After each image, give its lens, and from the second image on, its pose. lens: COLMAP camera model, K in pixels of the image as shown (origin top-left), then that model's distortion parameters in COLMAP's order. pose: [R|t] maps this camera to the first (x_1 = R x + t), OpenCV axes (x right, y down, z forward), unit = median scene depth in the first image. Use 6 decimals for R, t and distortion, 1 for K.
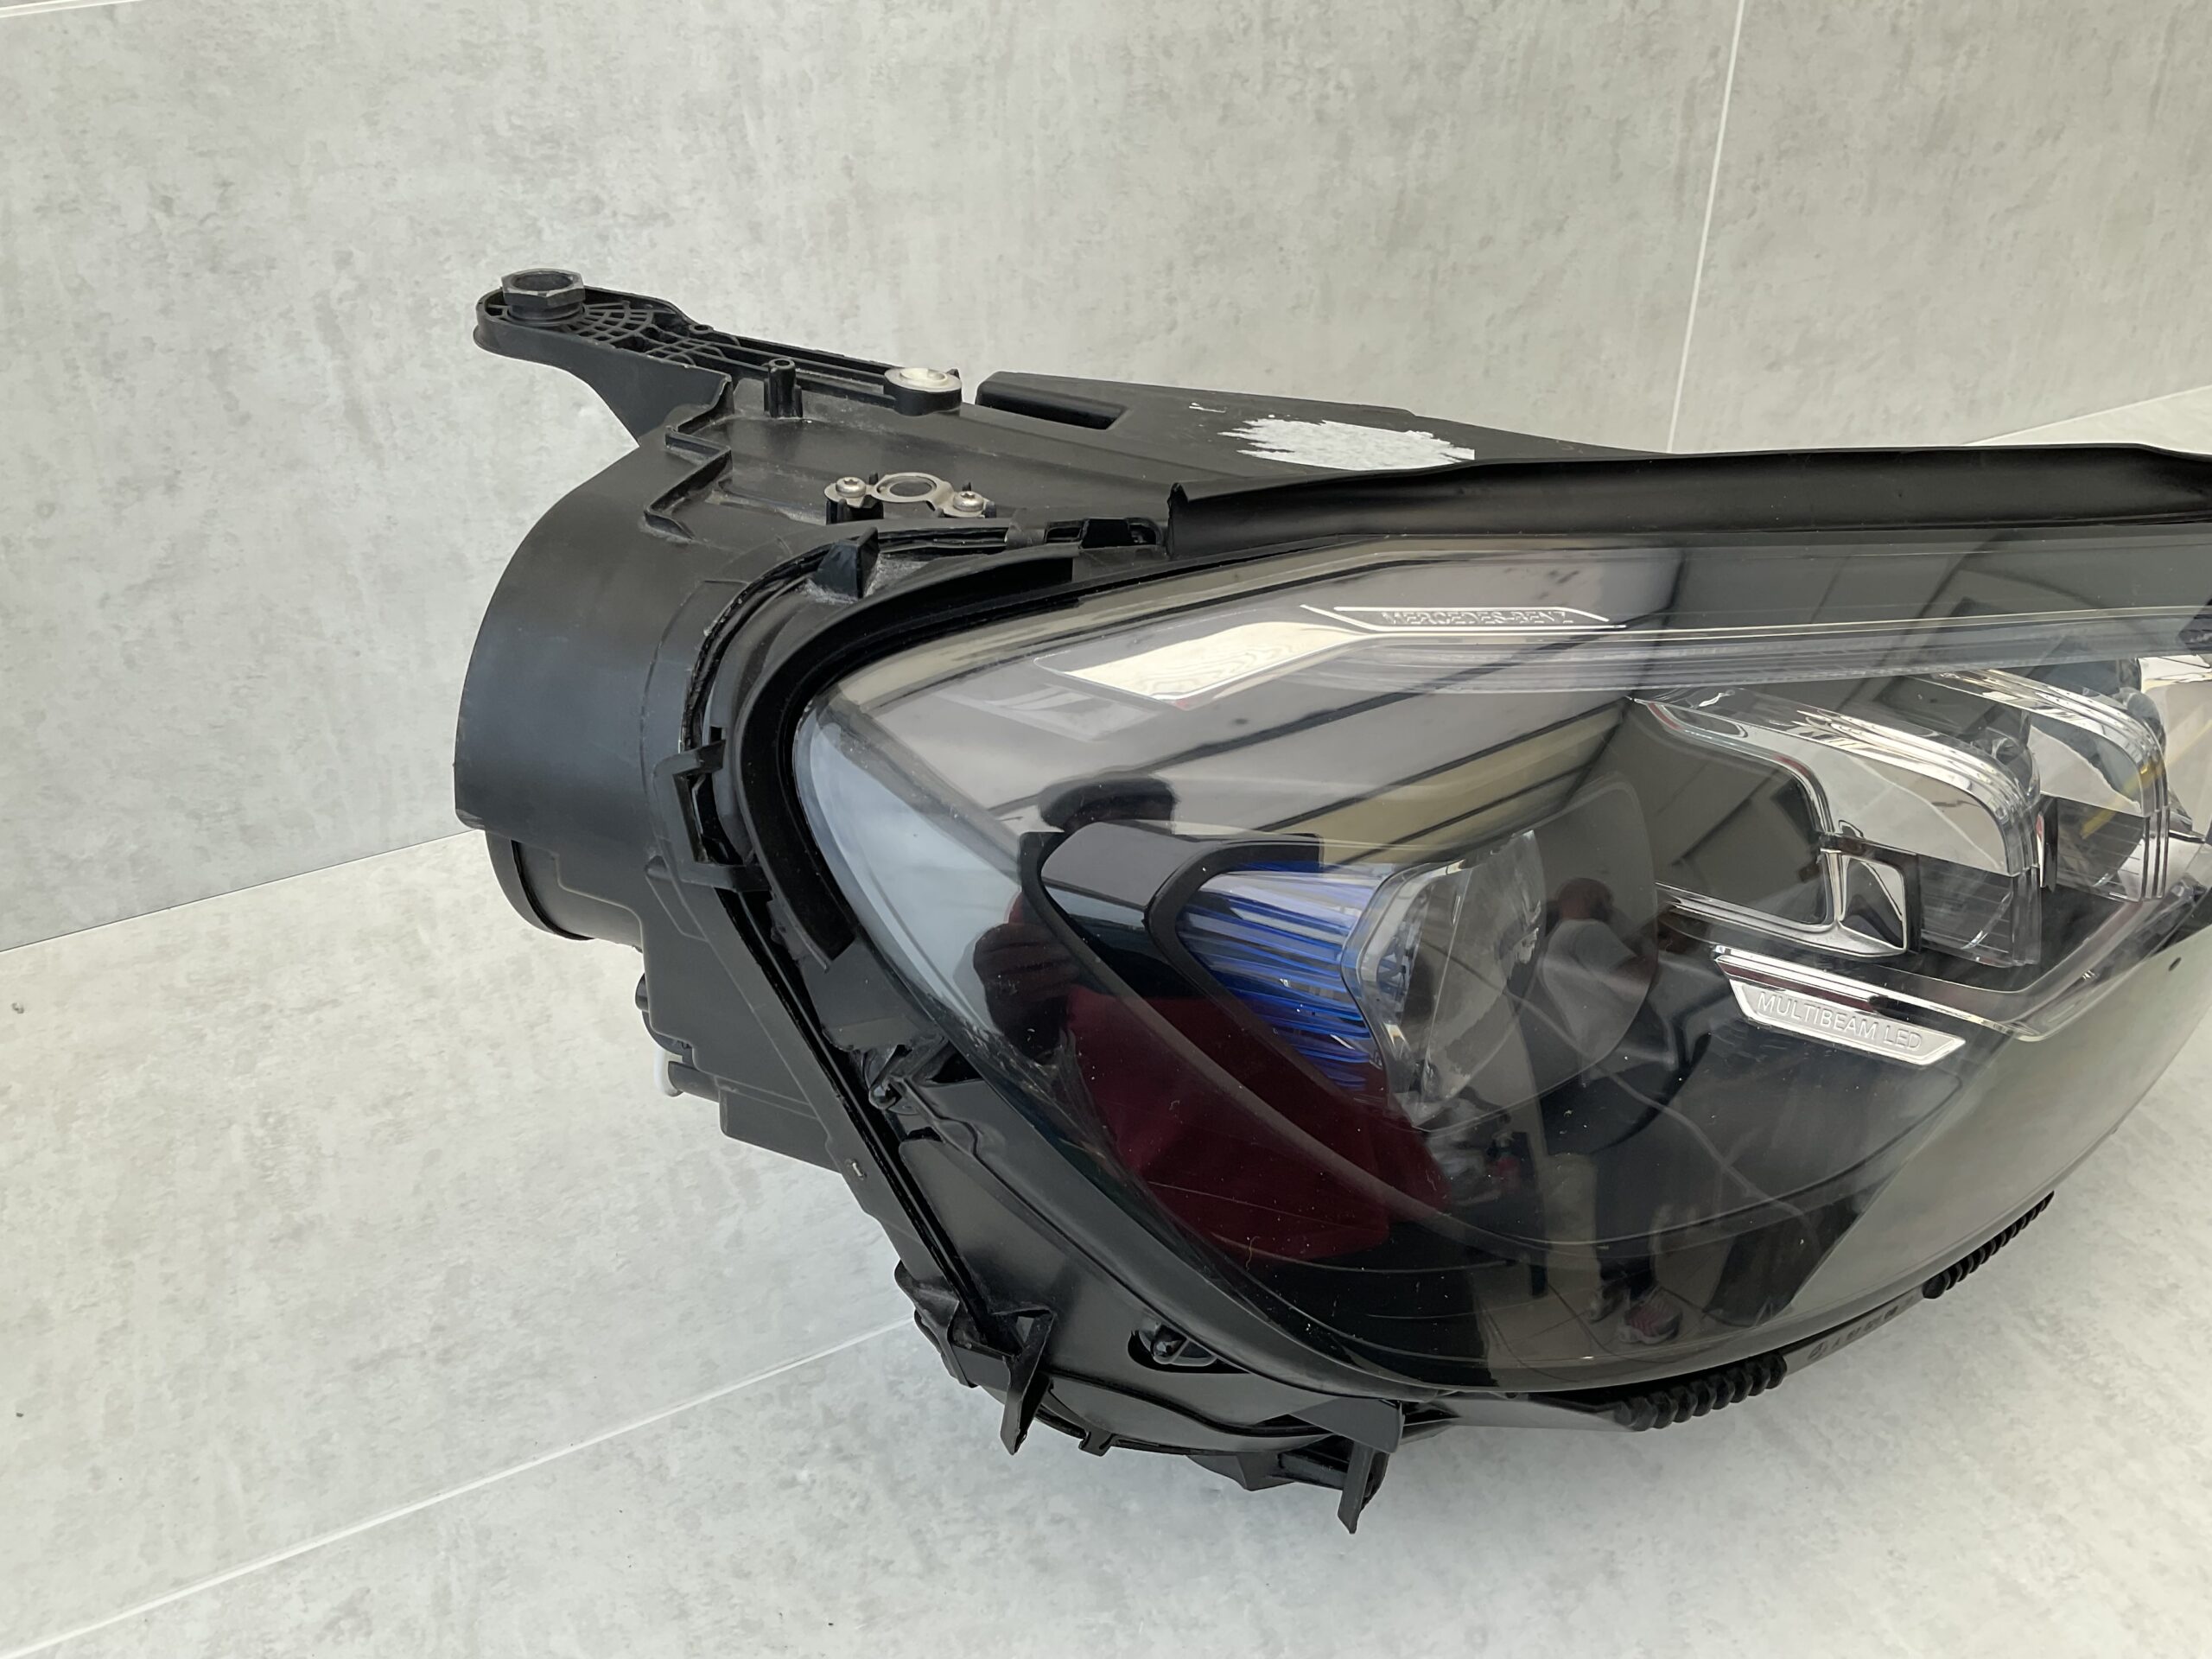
lens RADIAL K [[1852.3, 0, 1106.0], [0, 1852.3, 829.5], [0, 0, 1]] dist [0.084485, -0.185642]
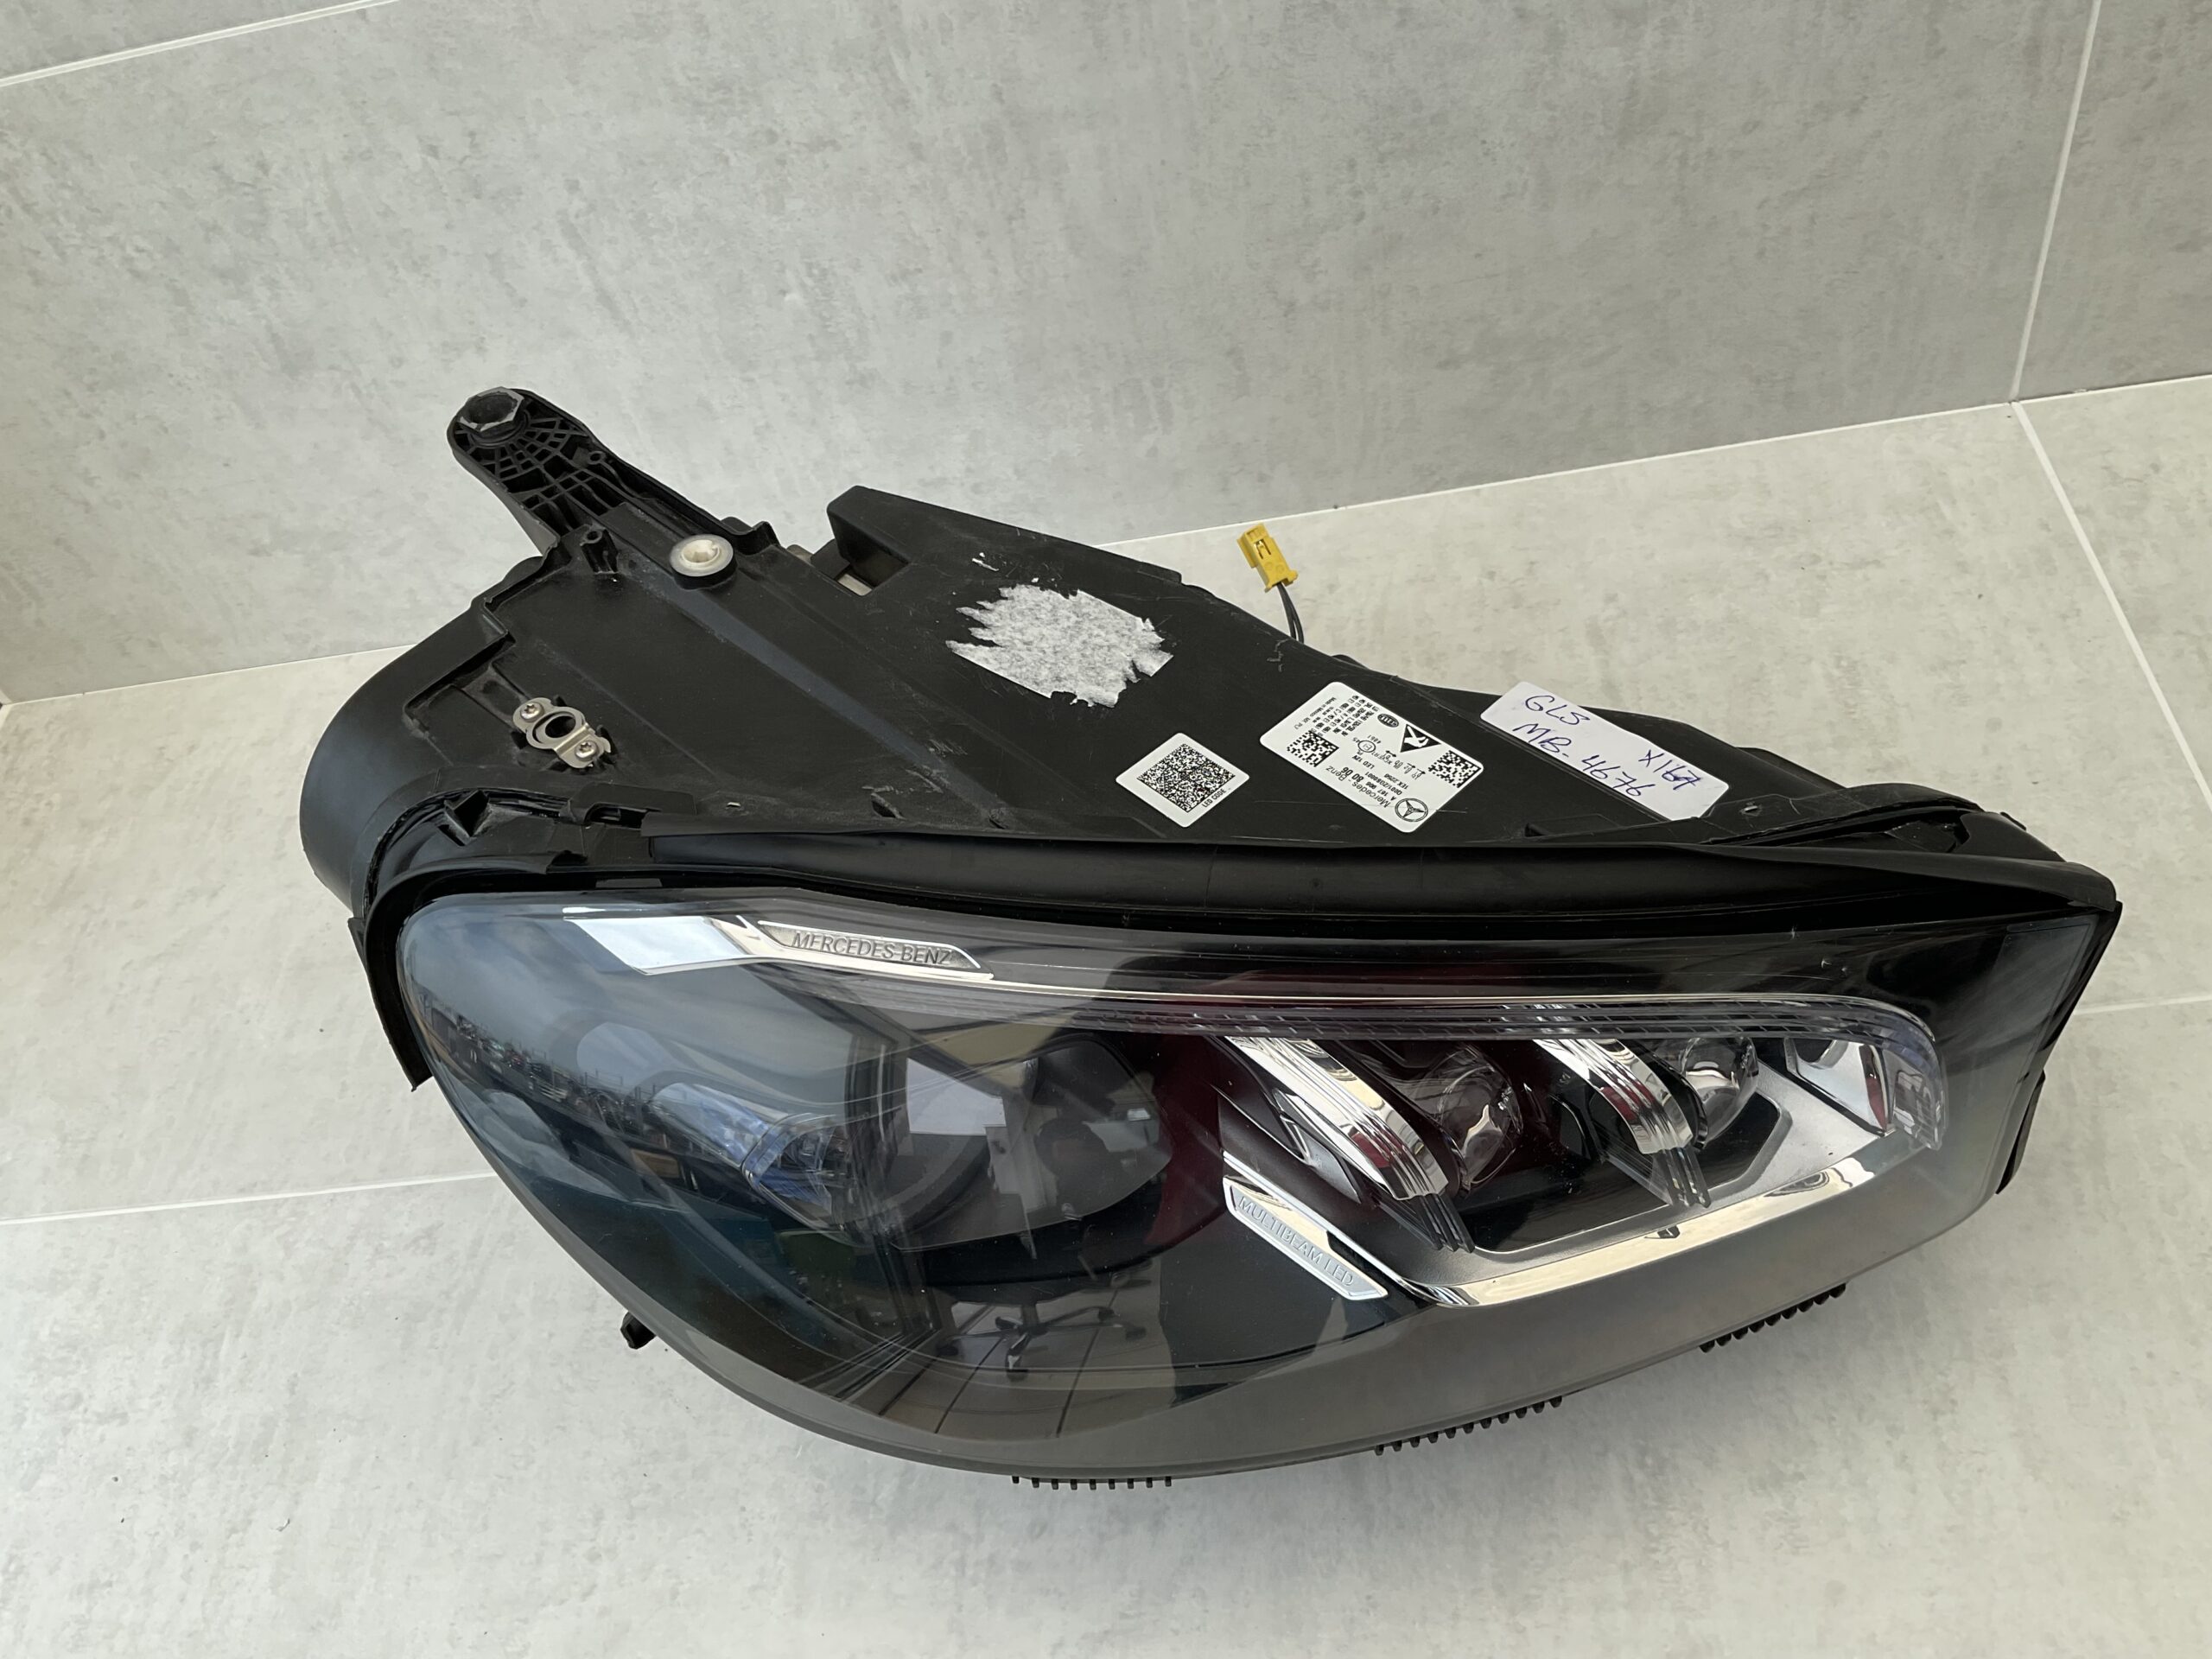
lens RADIAL K [[1856.6, 0, 1106.0], [0, 1856.6, 829.5], [0, 0, 1]] dist [0.050521, -0.114004]
pose [[0.889172, 0.238331, -0.390605, 0.419047], [-0.096262, 0.931971, 0.349519, -0.331721], [0.447333, -0.273182, 0.851624, 0.009680]]
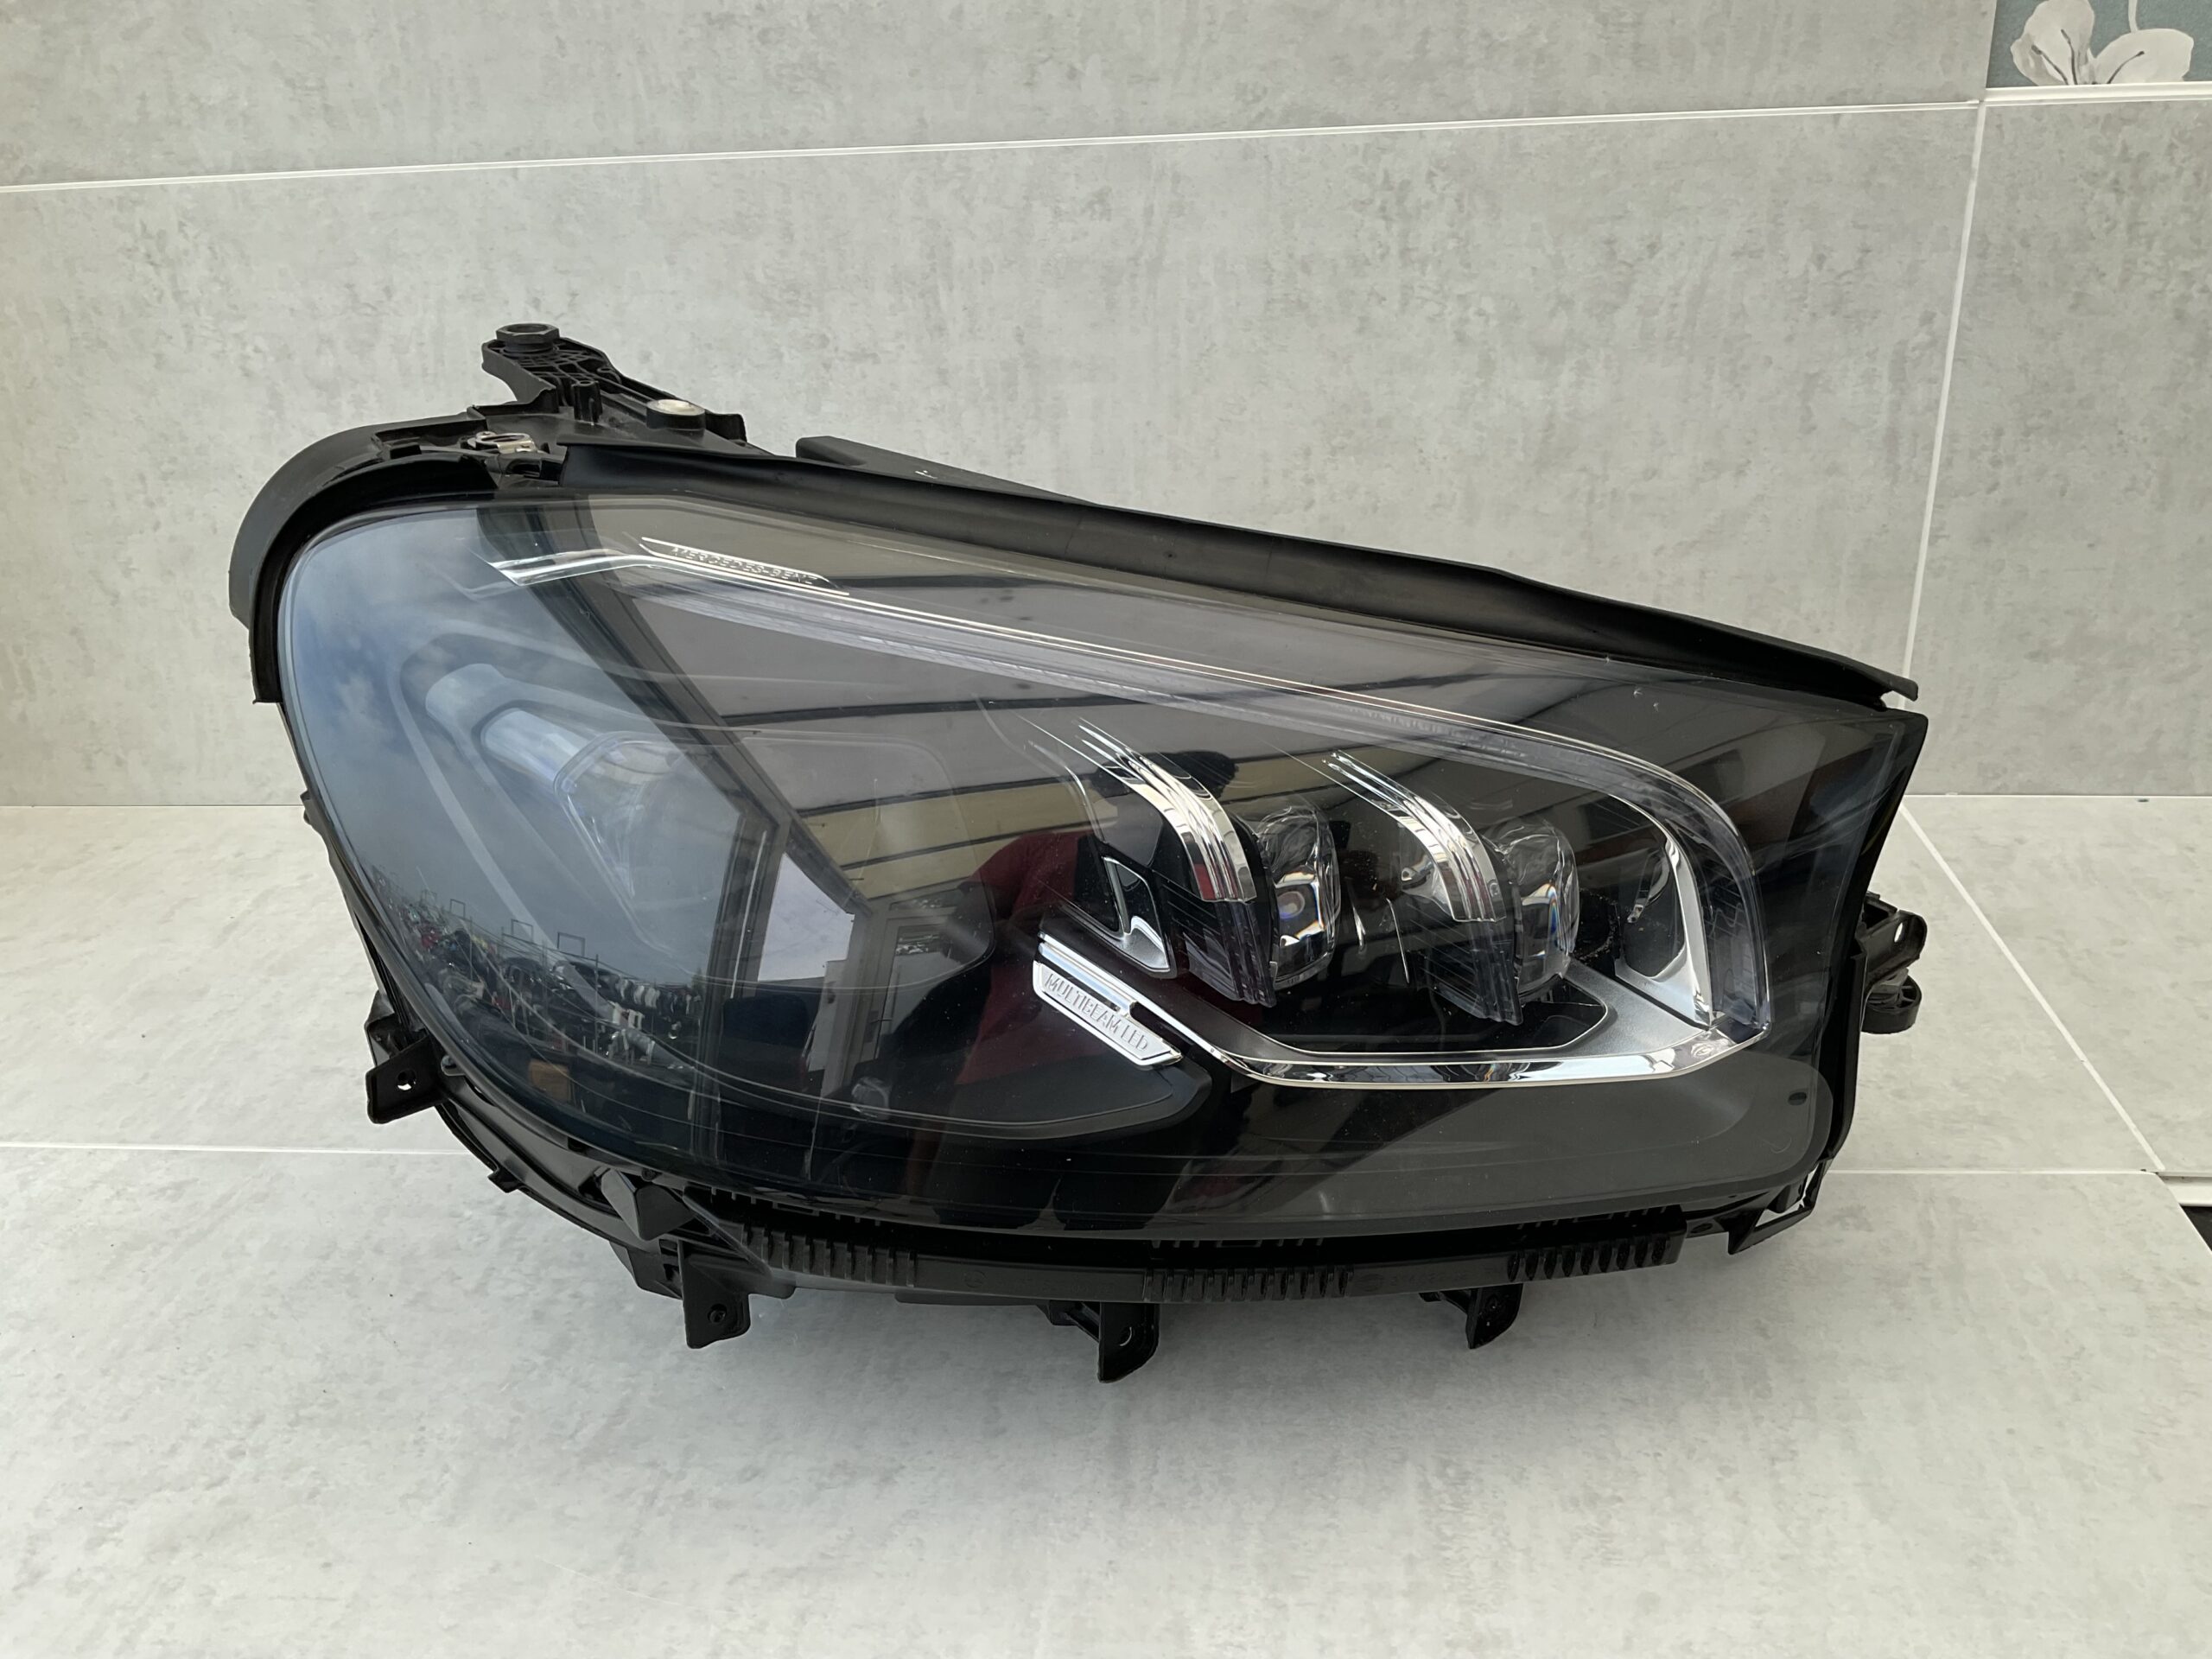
lens RADIAL K [[1841.9, 0, 1106.0], [0, 1841.9, 829.5], [0, 0, 1]] dist [0.114501, -0.248302]
pose [[0.856462, 0.199414, -0.476137, 0.558563], [-0.271451, 0.958527, -0.086831, 0.056473], [0.439075, 0.203616, 0.875073, -0.001397]]
